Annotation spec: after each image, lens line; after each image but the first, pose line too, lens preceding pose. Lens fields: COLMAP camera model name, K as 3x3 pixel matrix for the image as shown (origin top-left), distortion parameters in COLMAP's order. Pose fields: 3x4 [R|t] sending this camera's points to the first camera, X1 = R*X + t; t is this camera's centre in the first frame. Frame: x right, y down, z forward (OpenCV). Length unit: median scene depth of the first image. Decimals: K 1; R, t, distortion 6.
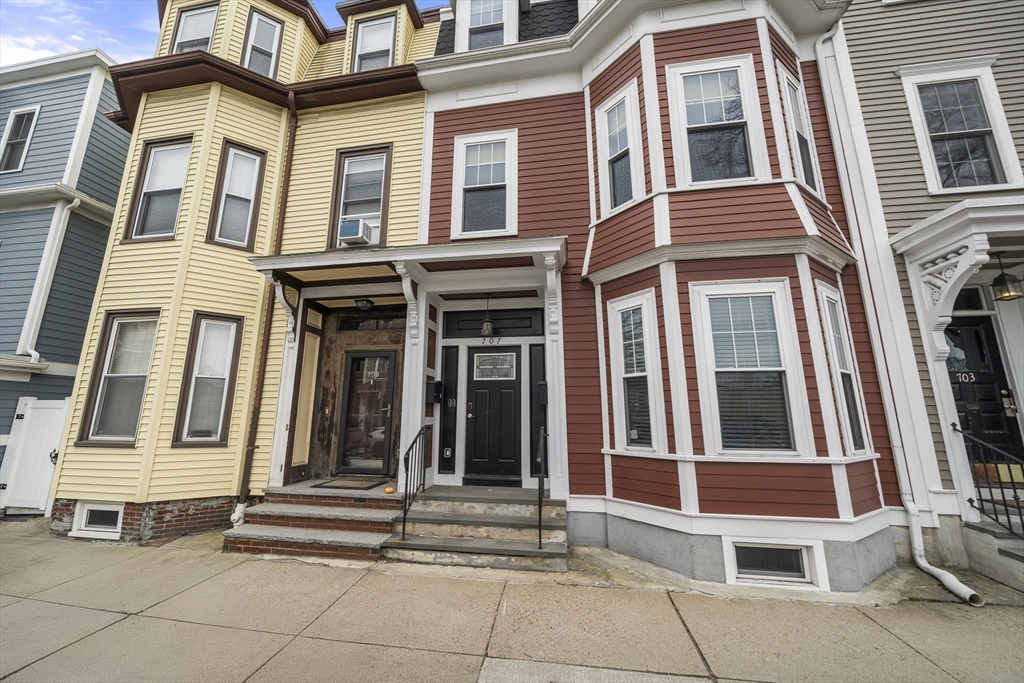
lens RADIAL K [[387.0, 0, 506.3], [0, 387.0, 328.0], [0, 0, 1]] dist [-0.001909, -0.000108]
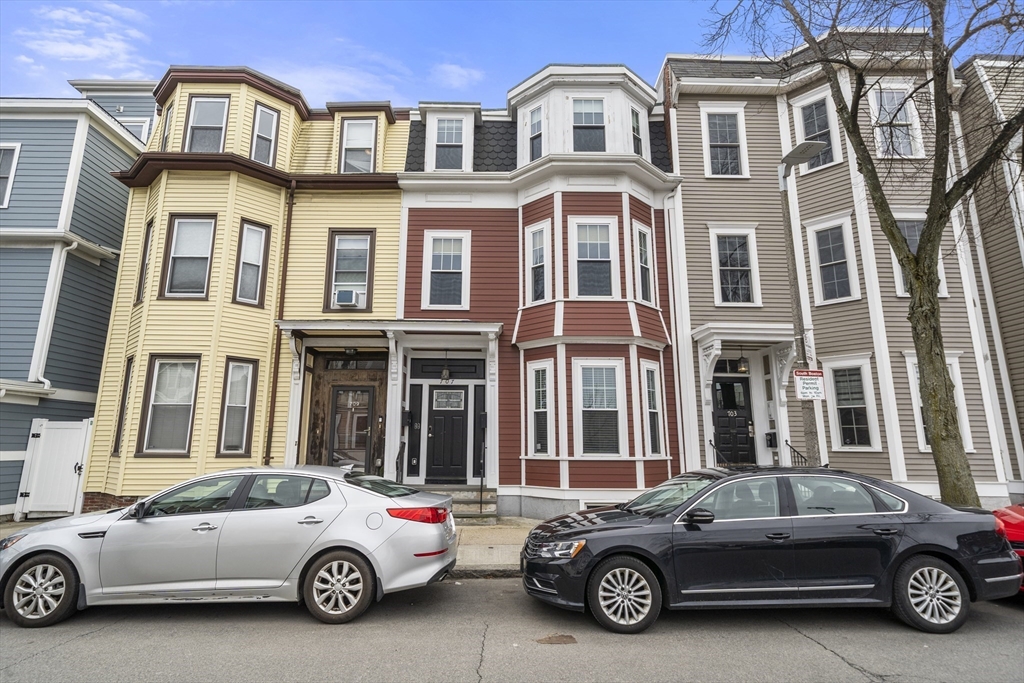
lens RADIAL K [[547.6, 0, 494.0], [0, 547.6, 312.7], [0, 0, 1]] dist [0.001871, 0.000742]
pose [[0.989418, 0.035181, 0.140762, -0.168391], [-0.034486, 0.999378, -0.007372, -0.219572], [-0.140933, 0.002440, 0.990016, -1.040849]]
